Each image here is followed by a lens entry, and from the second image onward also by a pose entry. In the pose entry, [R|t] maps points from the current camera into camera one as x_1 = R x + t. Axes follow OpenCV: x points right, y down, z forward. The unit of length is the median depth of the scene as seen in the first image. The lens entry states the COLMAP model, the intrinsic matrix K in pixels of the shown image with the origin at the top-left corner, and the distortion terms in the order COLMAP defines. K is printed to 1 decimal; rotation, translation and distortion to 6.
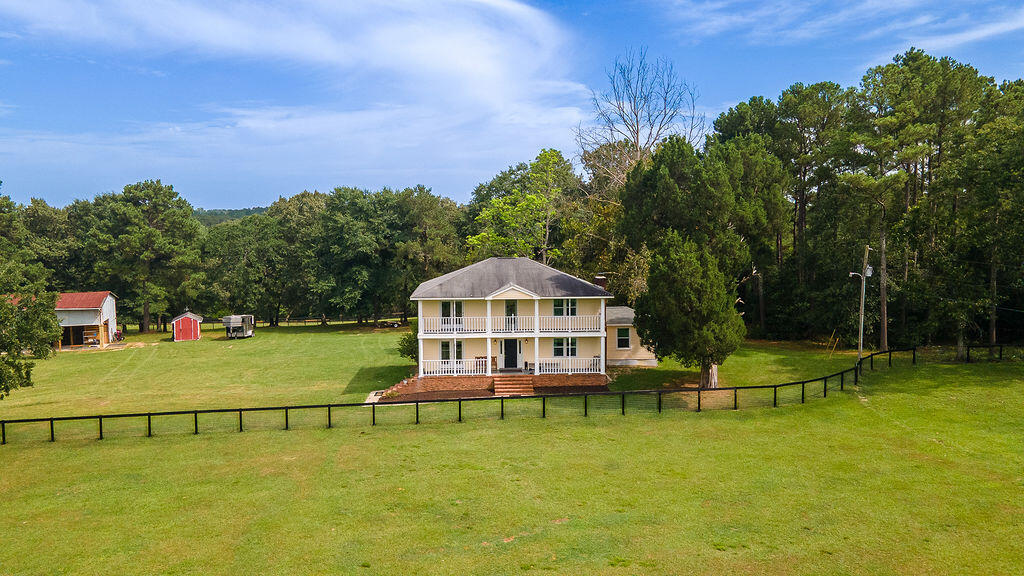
lens RADIAL K [[747.0, 0, 512.0], [0, 747.0, 288.0], [0, 0, 1]] dist [0.032099, 0.006485]
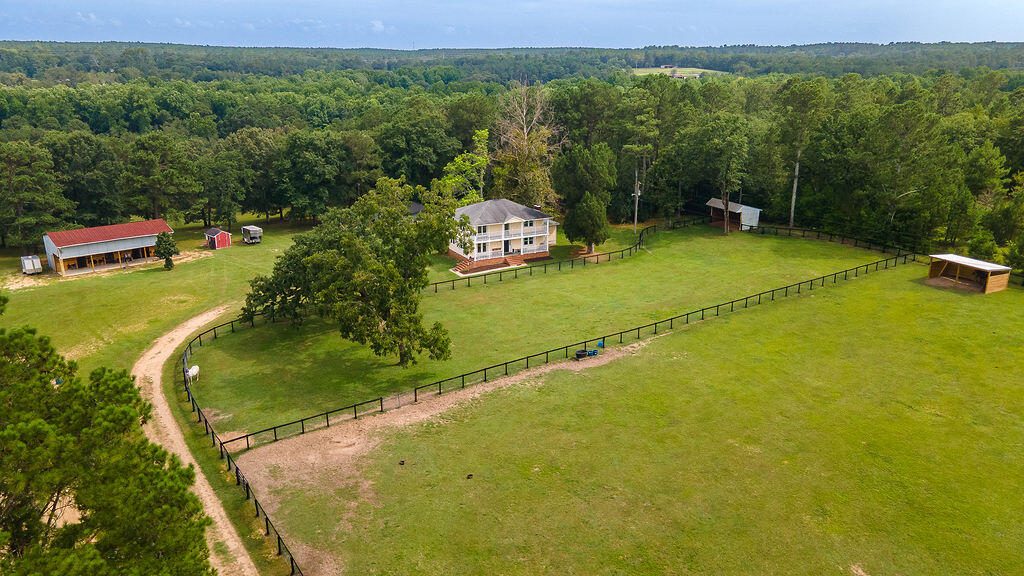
lens RADIAL K [[747.0, 0, 512.0], [0, 747.0, 288.0], [0, 0, 1]] dist [0.032099, 0.006485]
pose [[0.908333, -0.127434, 0.398361, -0.877767], [0.037170, 0.973280, 0.226595, -0.288717], [-0.416592, -0.191017, 0.888799, -0.972744]]
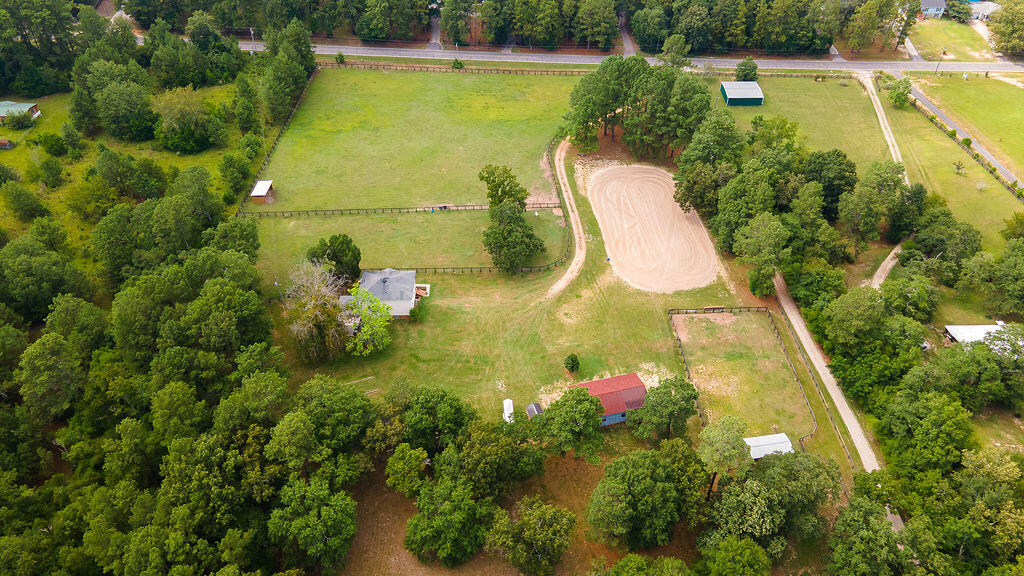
lens RADIAL K [[747.0, 0, 512.0], [0, 747.0, 288.0], [0, 0, 1]] dist [0.032099, 0.006485]
pose [[-0.998434, -0.033826, 0.044554, -0.778009], [0.008301, 0.698060, 0.715991, -2.582897], [-0.055320, 0.715240, -0.696686, 3.572750]]
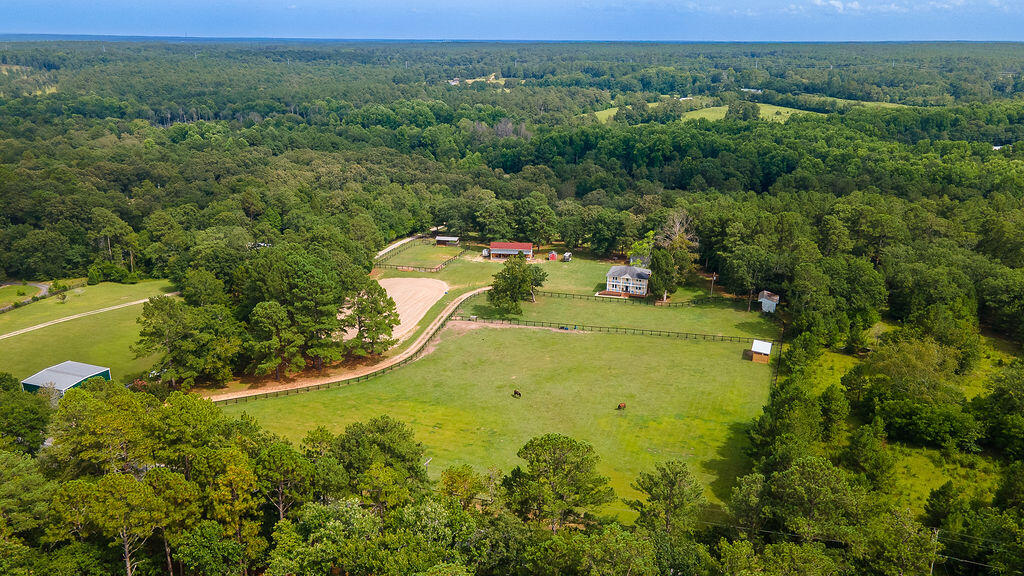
lens RADIAL K [[747.0, 0, 512.0], [0, 747.0, 288.0], [0, 0, 1]] dist [0.032099, 0.006485]
pose [[0.926191, 0.119689, -0.357555, 1.036741], [-0.031519, 0.969538, 0.242903, -1.054185], [0.375736, -0.213705, 0.901750, -3.602039]]
